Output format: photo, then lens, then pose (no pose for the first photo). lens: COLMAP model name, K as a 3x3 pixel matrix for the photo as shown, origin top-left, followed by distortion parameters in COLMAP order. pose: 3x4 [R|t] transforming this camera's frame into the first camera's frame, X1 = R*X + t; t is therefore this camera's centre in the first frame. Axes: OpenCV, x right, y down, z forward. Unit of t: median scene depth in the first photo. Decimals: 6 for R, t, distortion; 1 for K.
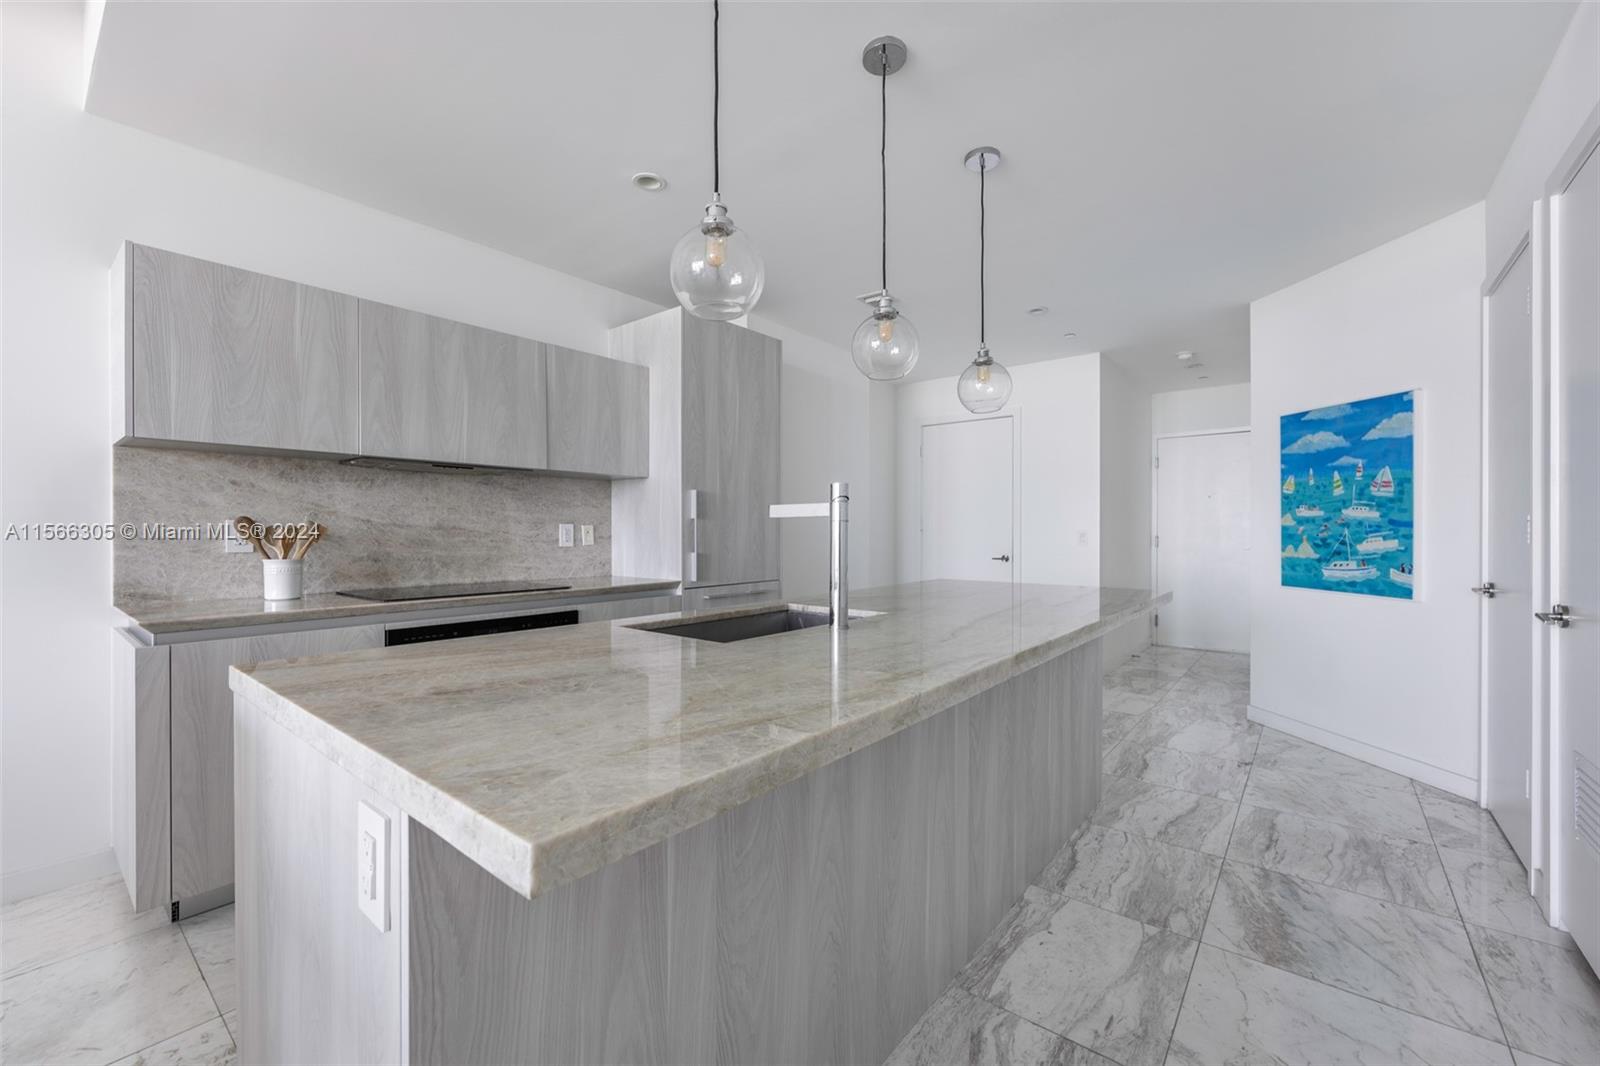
lens RADIAL K [[644.5, 0, 802.4], [0, 644.5, 534.5], [0, 0, 1]] dist [-0.001036, -0.000947]
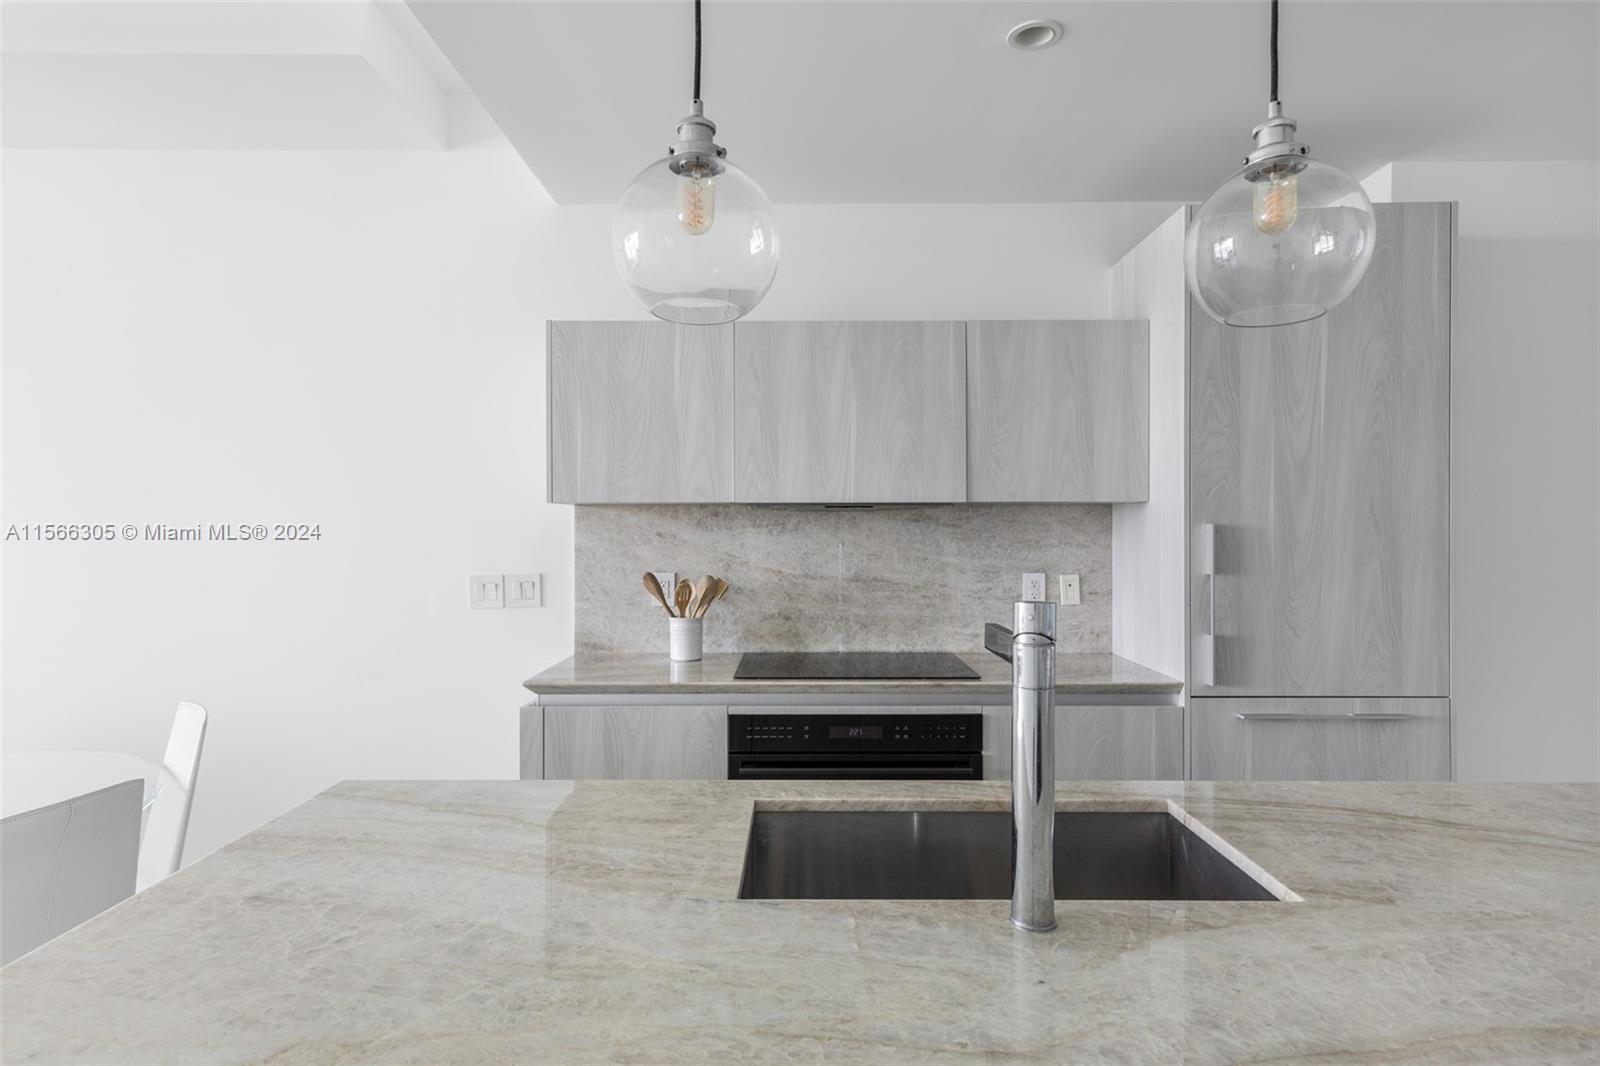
lens RADIAL K [[882.3, 0, 803.5], [0, 882.3, 527.0], [0, 0, 1]] dist [0.017492, 0.000071]
pose [[0.625778, -0.001259, -0.780000, 0.226517], [-0.002170, 0.999992, -0.003355, -0.066663], [0.779998, 0.003792, 0.625771, 0.250999]]
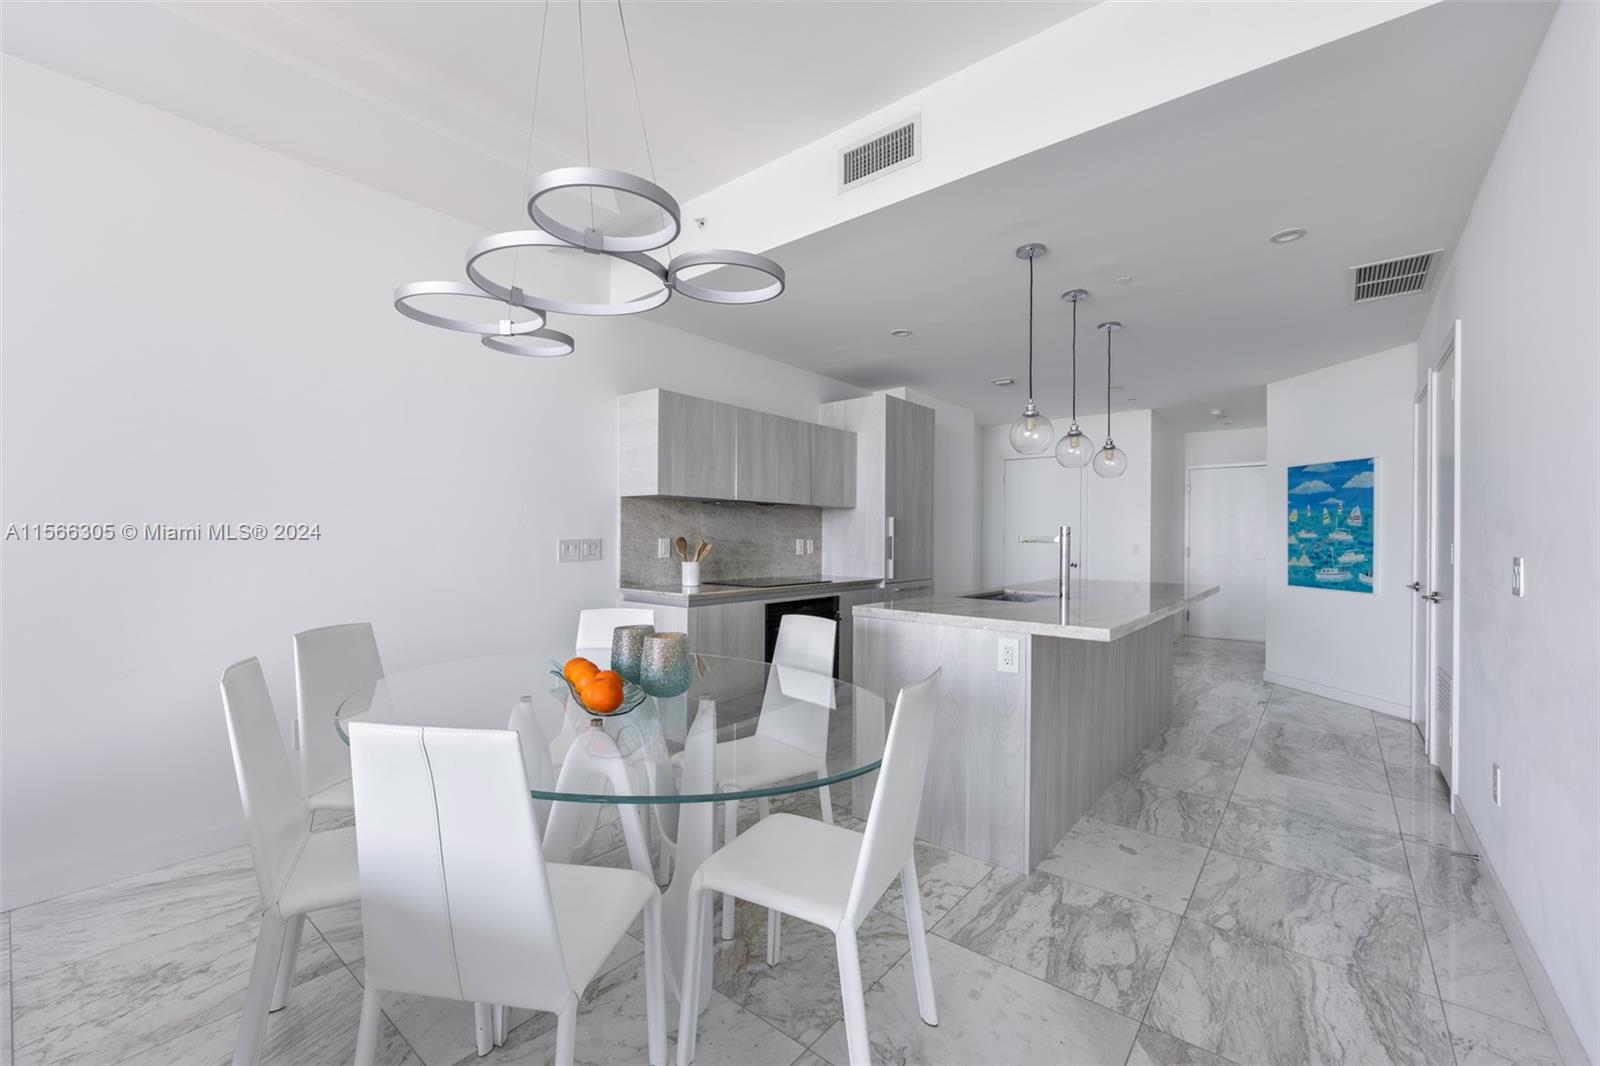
lens RADIAL K [[650.1, 0, 807.0], [0, 650.1, 537.2], [0, 0, 1]] dist [0.000294, 0.000129]
pose [[0.999973, 0.007288, -0.001271, -0.381829], [-0.007293, 0.999966, -0.003847, -0.016545], [0.001243, 0.003856, 0.999992, -0.526788]]
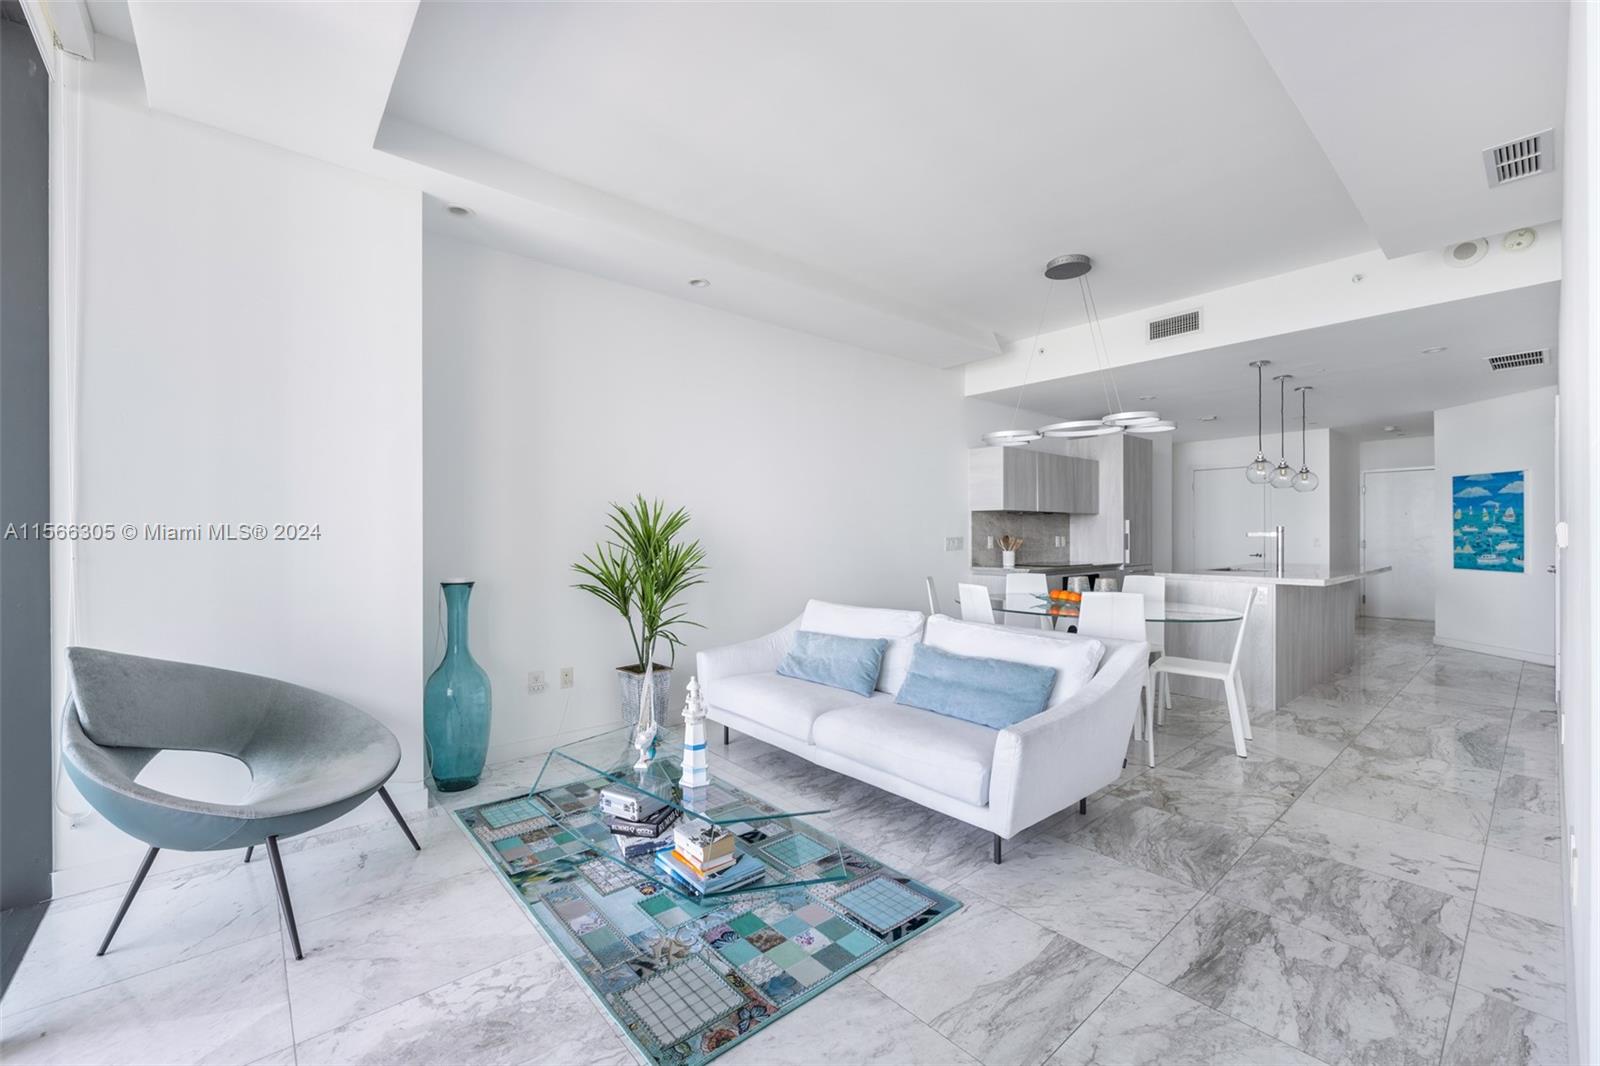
lens RADIAL K [[644.5, 0, 802.4], [0, 644.5, 534.5], [0, 0, 1]] dist [-0.001036, -0.000947]
pose [[0.983123, -0.002663, -0.182927, -0.878633], [0.001875, 0.999988, -0.004477, -0.015070], [0.182937, 0.004059, 0.983116, -1.345216]]
